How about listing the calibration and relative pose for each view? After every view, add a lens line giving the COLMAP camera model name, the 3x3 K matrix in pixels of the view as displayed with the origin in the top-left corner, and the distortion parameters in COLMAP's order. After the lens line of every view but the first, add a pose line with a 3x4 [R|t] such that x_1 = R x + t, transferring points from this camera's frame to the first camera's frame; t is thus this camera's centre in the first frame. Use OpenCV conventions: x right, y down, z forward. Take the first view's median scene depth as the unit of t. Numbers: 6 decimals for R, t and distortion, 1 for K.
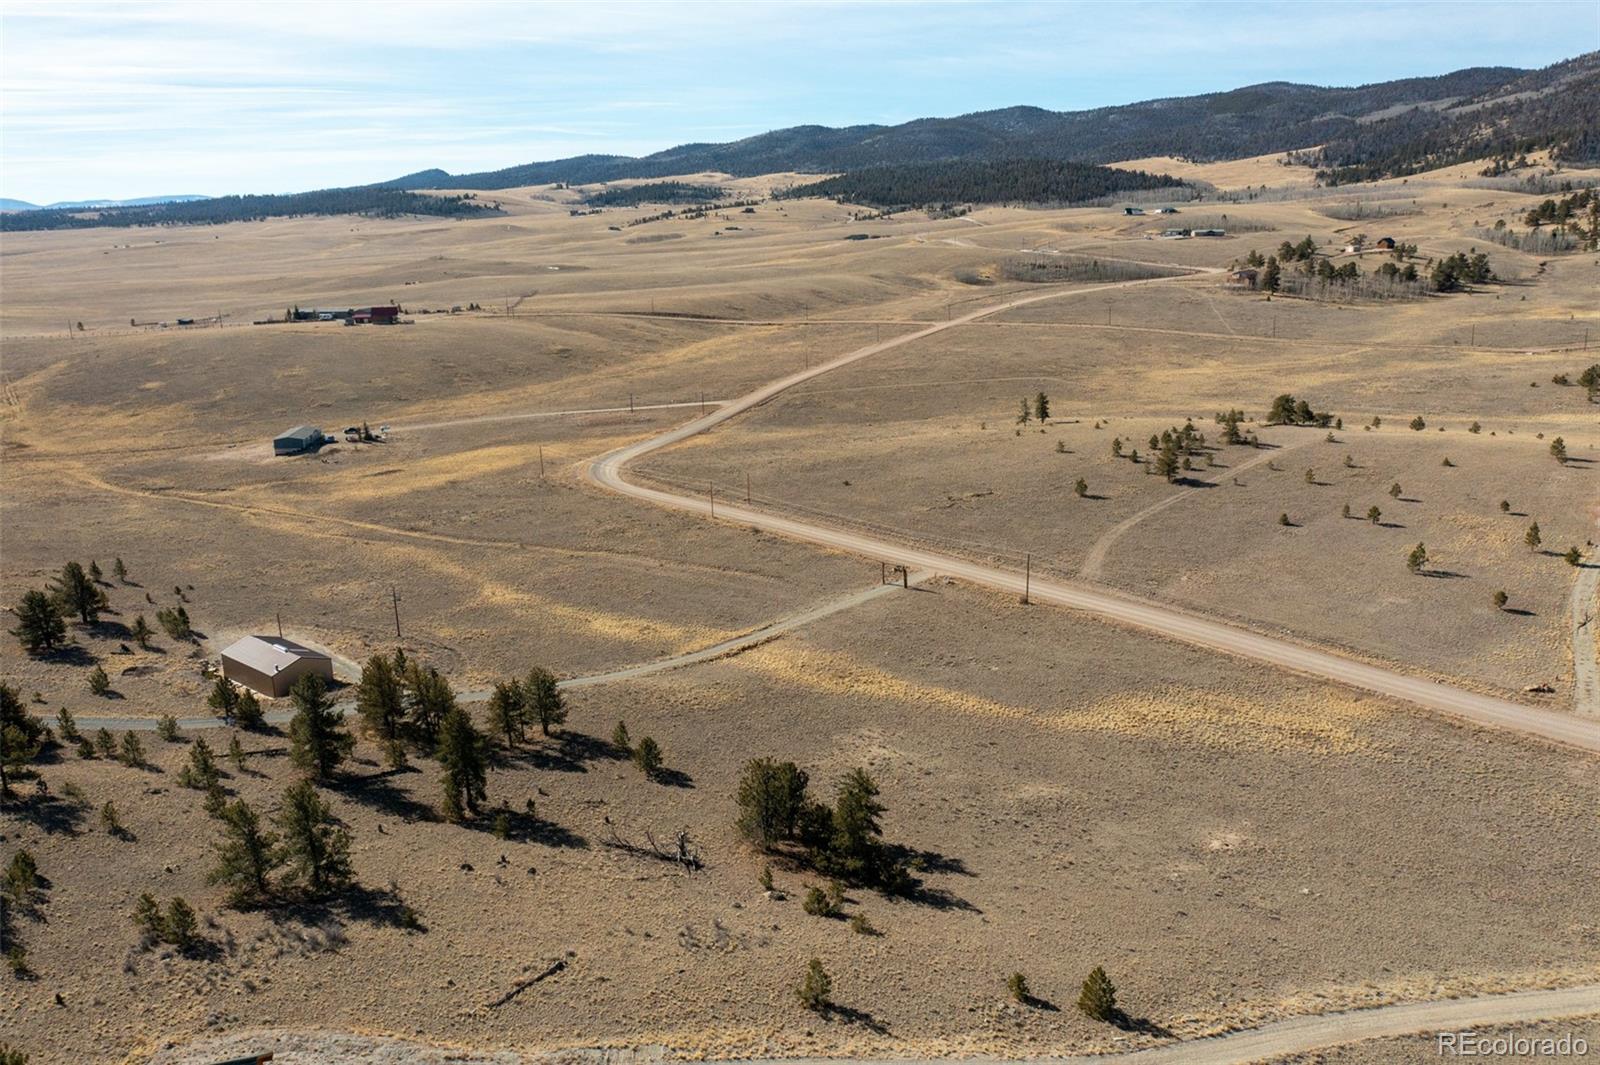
lens RADIAL K [[1249.4, 0, 804.1], [0, 1249.4, 534.2], [0, 0, 1]] dist [-0.011944, 0.001432]
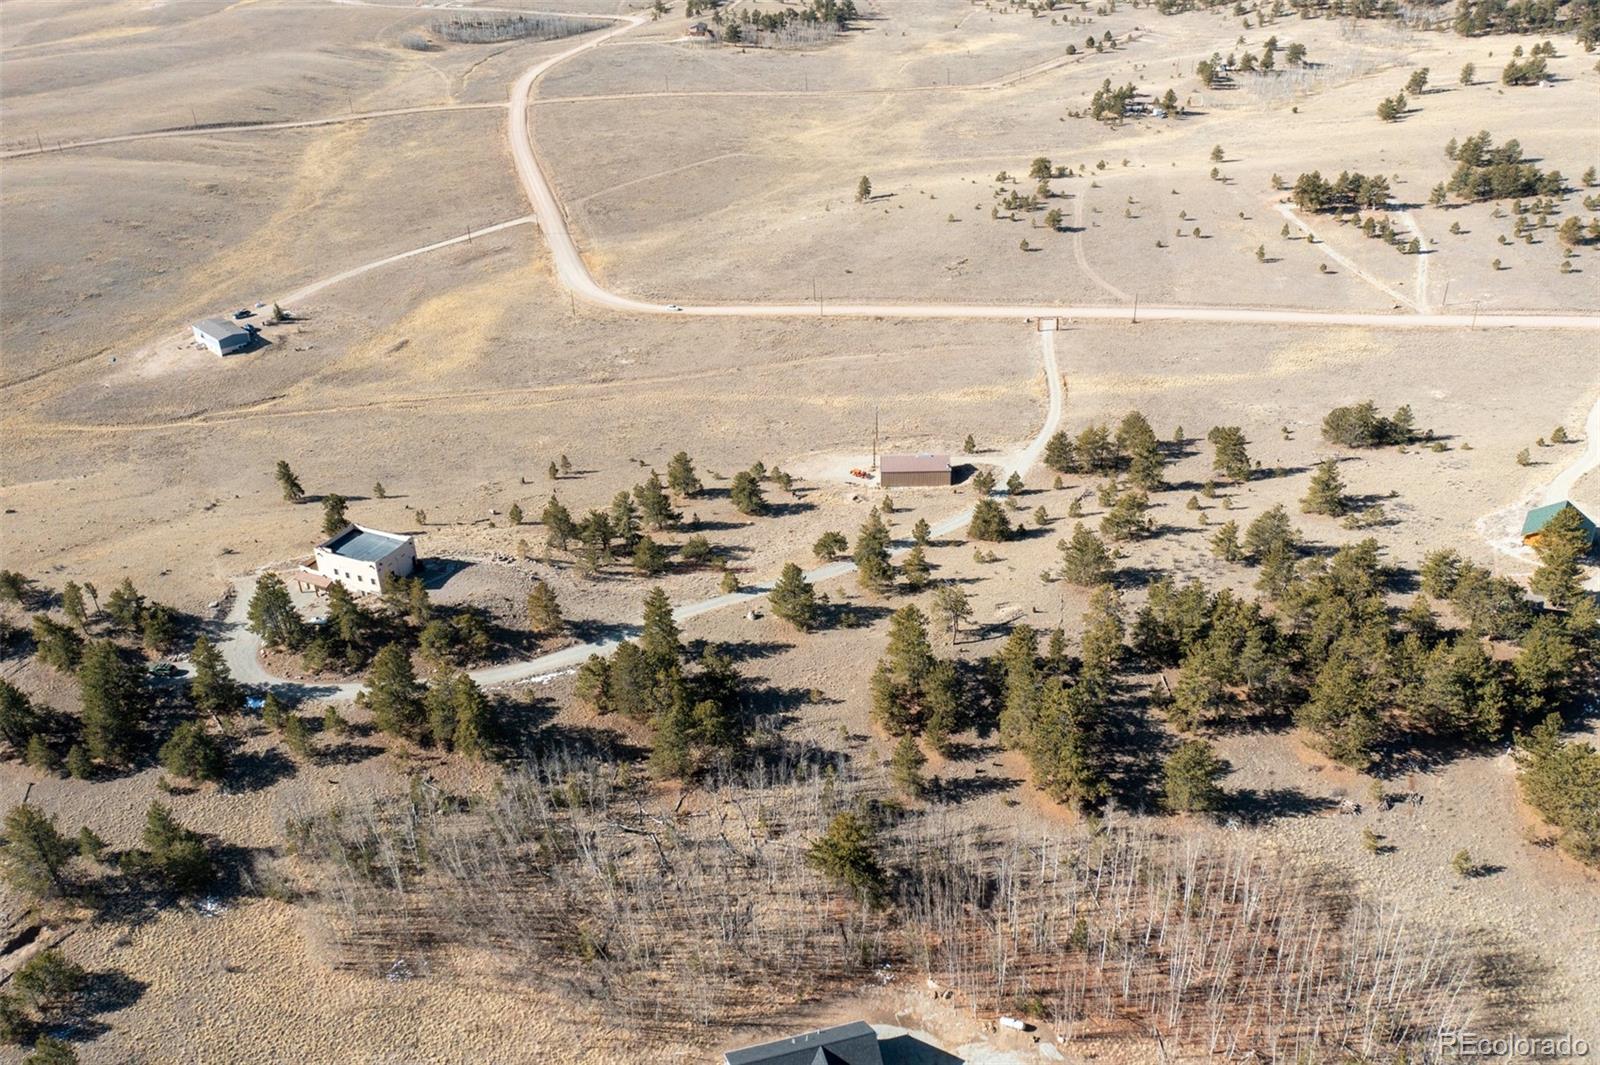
lens RADIAL K [[1249.4, 0, 804.1], [0, 1249.4, 534.2], [0, 0, 1]] dist [-0.011944, 0.001432]
pose [[0.765483, -0.309296, 0.564245, -0.203908], [0.174696, 0.943858, 0.280382, -0.038275], [-0.619288, -0.116056, 0.776540, -0.011593]]
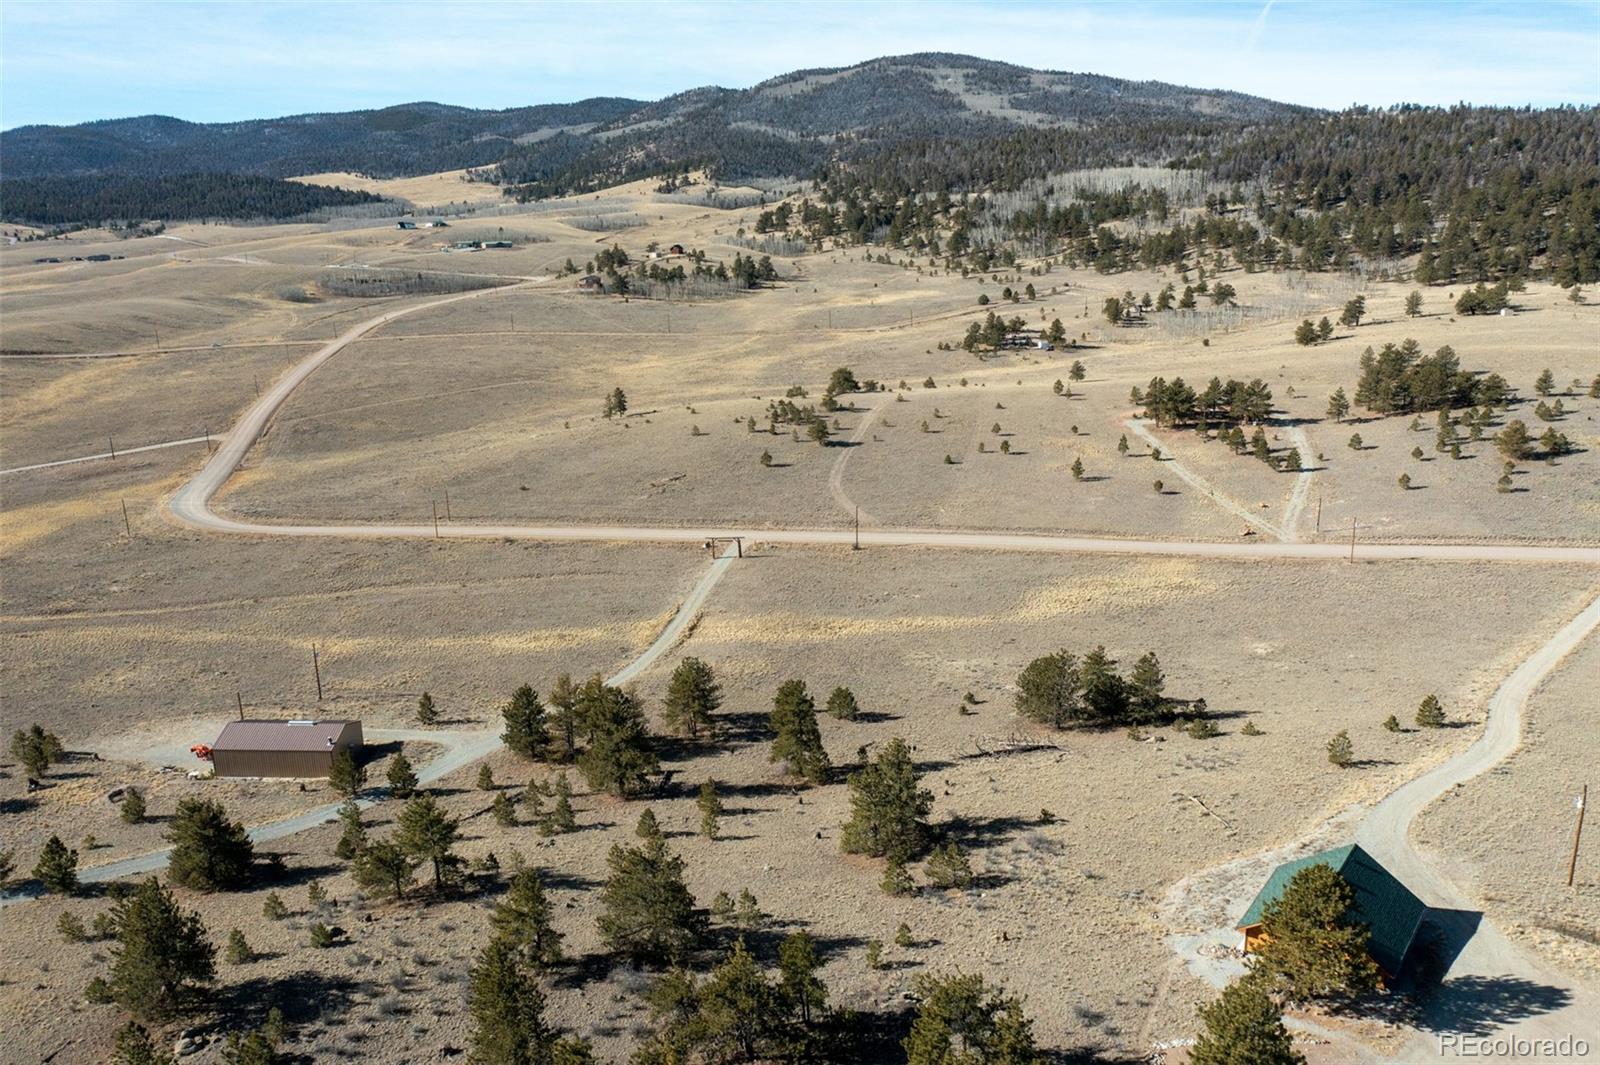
lens RADIAL K [[1249.4, 0, 804.1], [0, 1249.4, 534.2], [0, 0, 1]] dist [-0.011944, 0.001432]
pose [[0.796304, -0.151790, 0.585542, -0.090226], [0.159422, 0.986443, 0.038911, -0.001883], [-0.583510, 0.062363, 0.809708, 0.015825]]
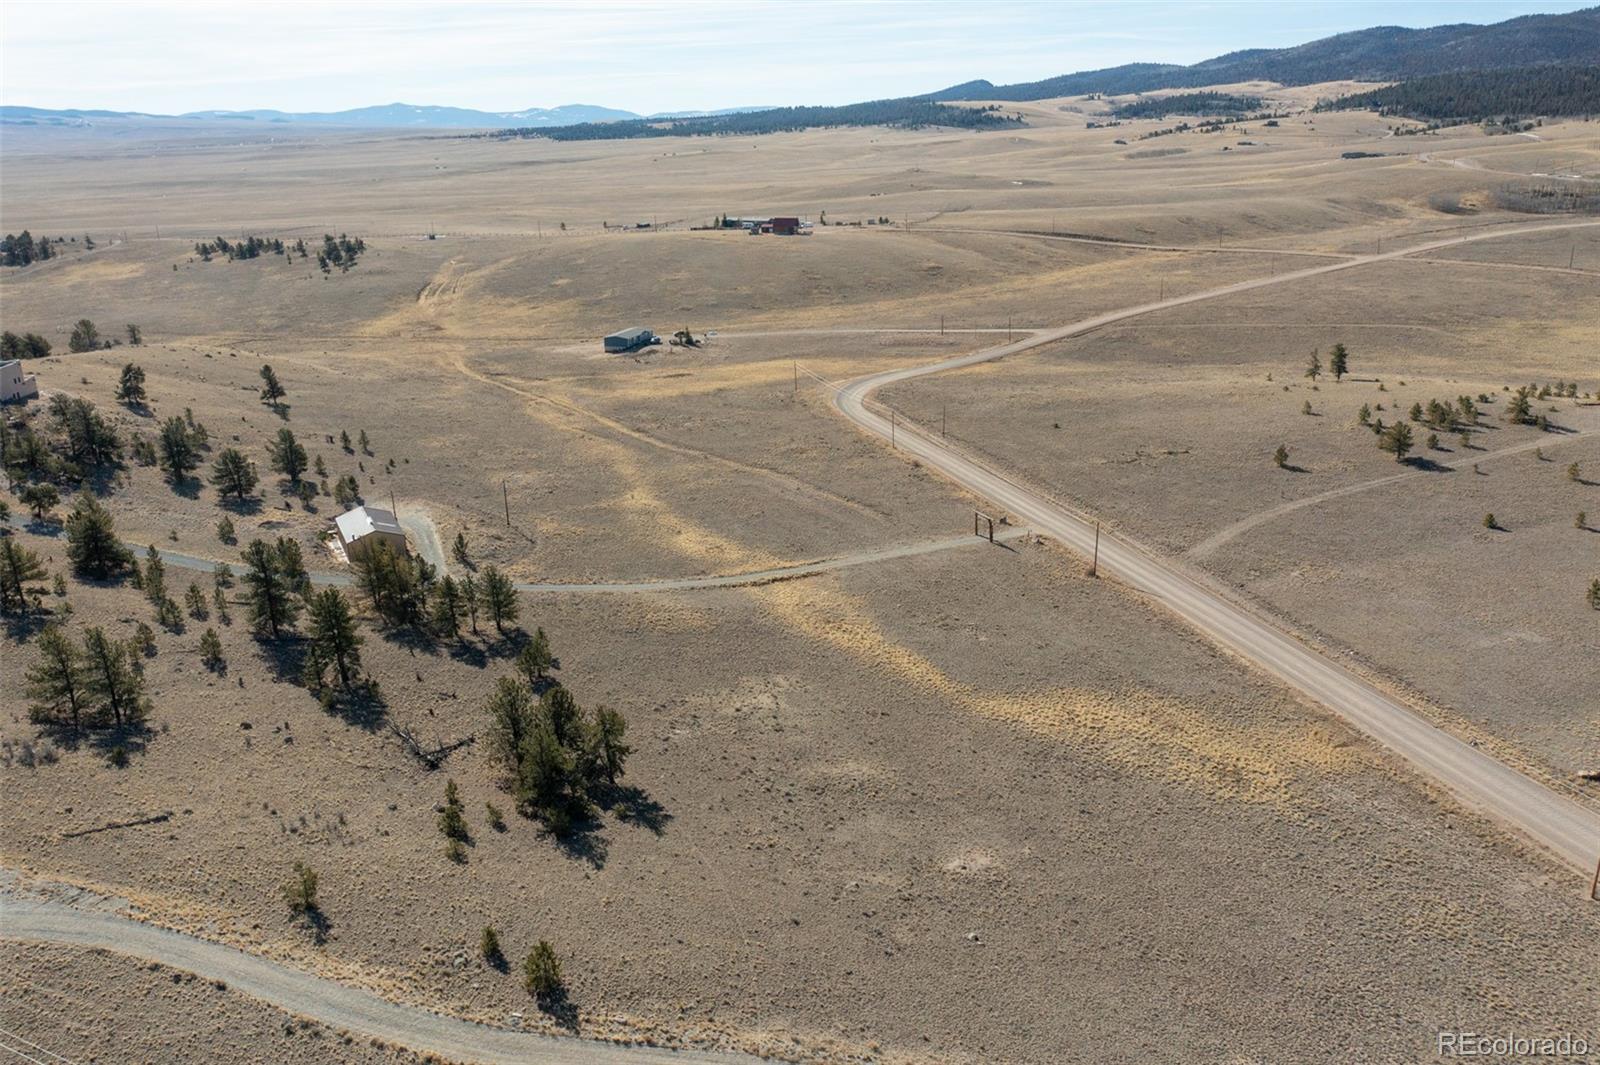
lens RADIAL K [[1249.4, 0, 804.1], [0, 1249.4, 534.2], [0, 0, 1]] dist [-0.011944, 0.001432]
pose [[0.913460, 0.128489, -0.386112, 0.056103], [-0.102928, 0.990942, 0.086256, -0.005206], [0.393697, -0.039049, 0.918411, 0.015159]]
